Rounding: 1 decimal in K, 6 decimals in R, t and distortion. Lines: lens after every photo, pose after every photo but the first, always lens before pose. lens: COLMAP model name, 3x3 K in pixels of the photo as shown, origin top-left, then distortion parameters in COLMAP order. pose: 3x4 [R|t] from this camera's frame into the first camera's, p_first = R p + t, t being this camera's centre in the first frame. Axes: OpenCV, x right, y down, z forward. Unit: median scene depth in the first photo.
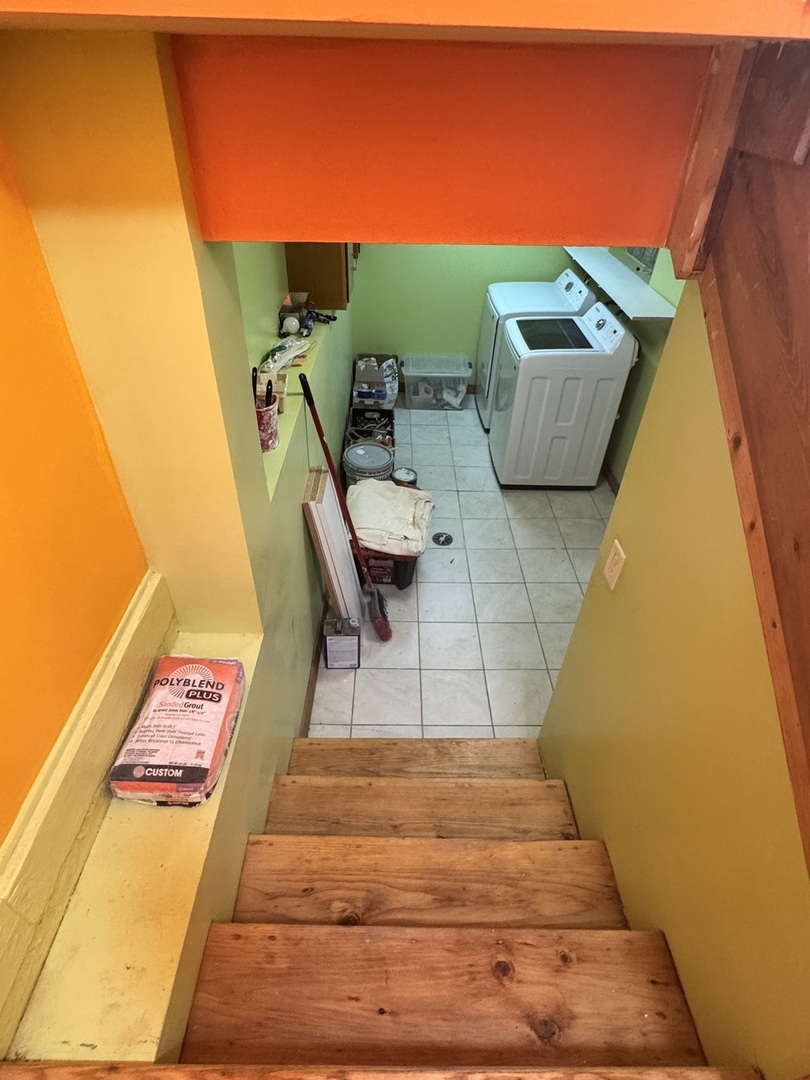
lens RADIAL K [[564.0, 0, 404.5], [0, 564.0, 537.3], [0, 0, 1]] dist [0.000821, 0.000129]
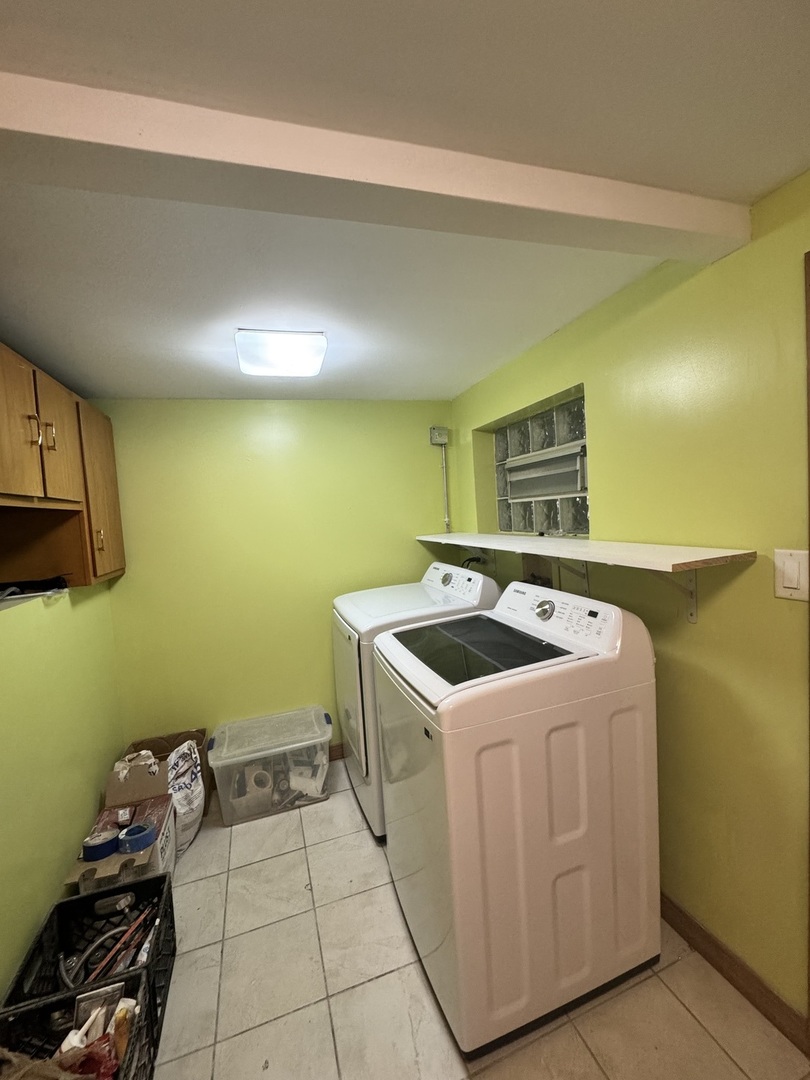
lens RADIAL K [[436.7, 0, 404.8], [0, 436.7, 540.2], [0, 0, 1]] dist [0.002869, 0.000144]
pose [[0.946098, -0.111366, 0.304132, 0.072646], [0.267621, 0.797699, -0.540421, -0.180347], [-0.182422, 0.592684, 0.784505, 0.491500]]
